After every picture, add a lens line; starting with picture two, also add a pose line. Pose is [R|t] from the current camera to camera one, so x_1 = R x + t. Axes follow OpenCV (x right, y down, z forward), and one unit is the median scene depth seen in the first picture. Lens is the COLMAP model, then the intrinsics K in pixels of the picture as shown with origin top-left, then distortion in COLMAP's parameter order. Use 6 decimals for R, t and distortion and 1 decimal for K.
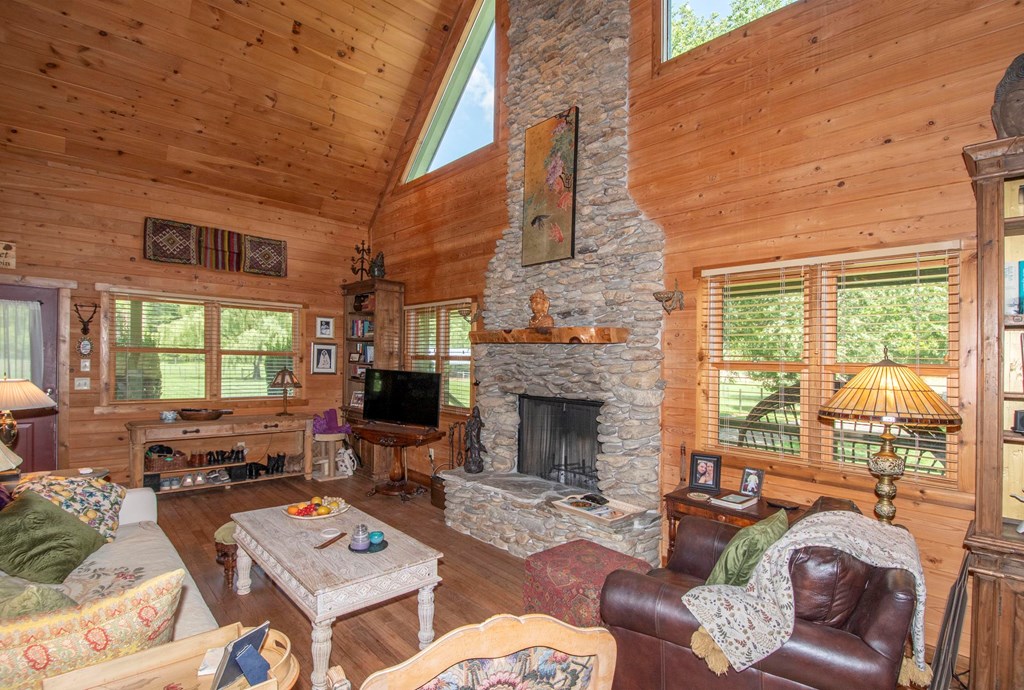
lens RADIAL K [[496.6, 0, 505.7], [0, 496.6, 385.4], [0, 0, 1]] dist [-0.022318, 0.001455]
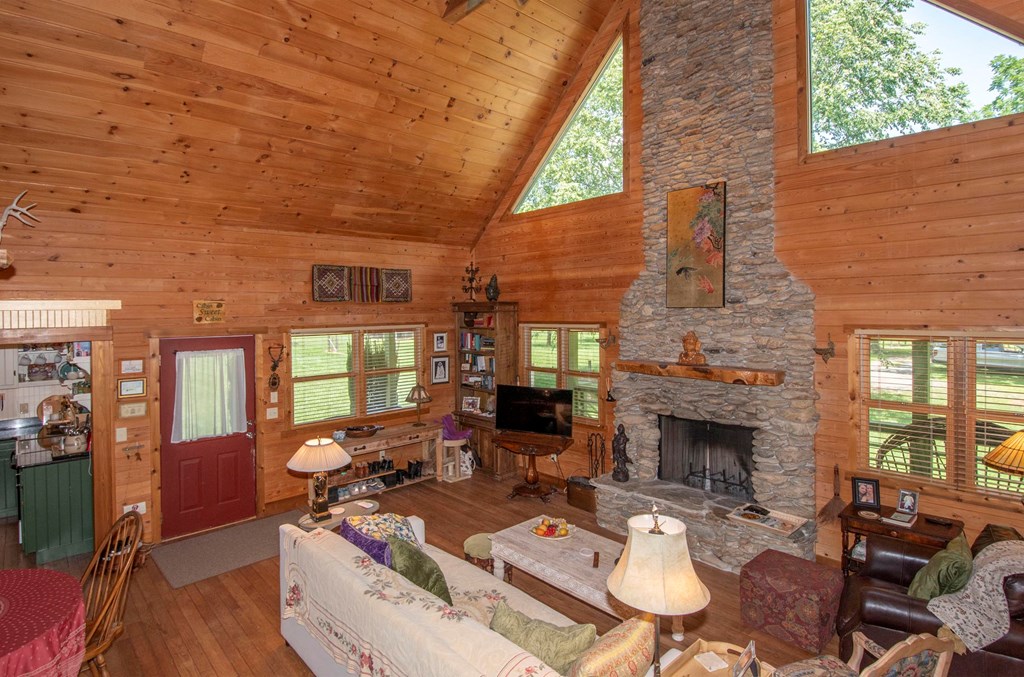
lens RADIAL K [[537.8, 0, 453.1], [0, 537.8, 334.6], [0, 0, 1]] dist [-0.001842, -0.014686]
pose [[0.999079, -0.037497, -0.020854, -0.445906], [0.037689, 0.999250, 0.008881, -0.205961], [0.020506, -0.009659, 0.999743, -0.280650]]
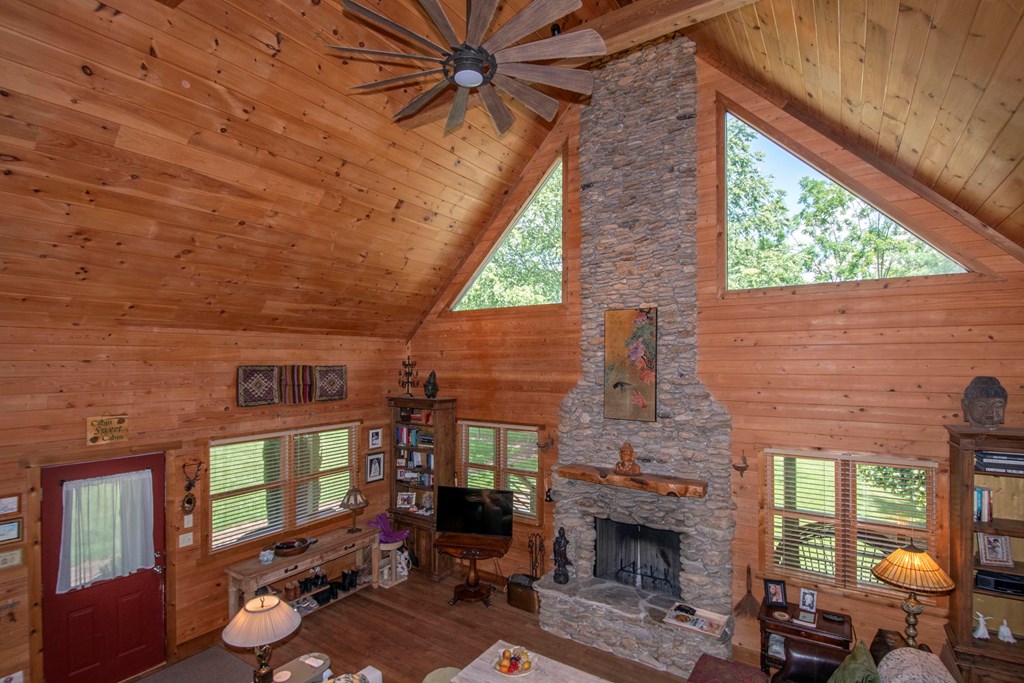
lens RADIAL K [[507.3, 0, 495.1], [0, 507.3, 366.2], [0, 0, 1]] dist [-0.012291, -0.011047]
pose [[0.968487, -0.023831, 0.247922, -0.546730], [0.026934, 0.999596, -0.009130, -0.365544], [-0.247604, 0.015519, 0.968737, -0.175298]]
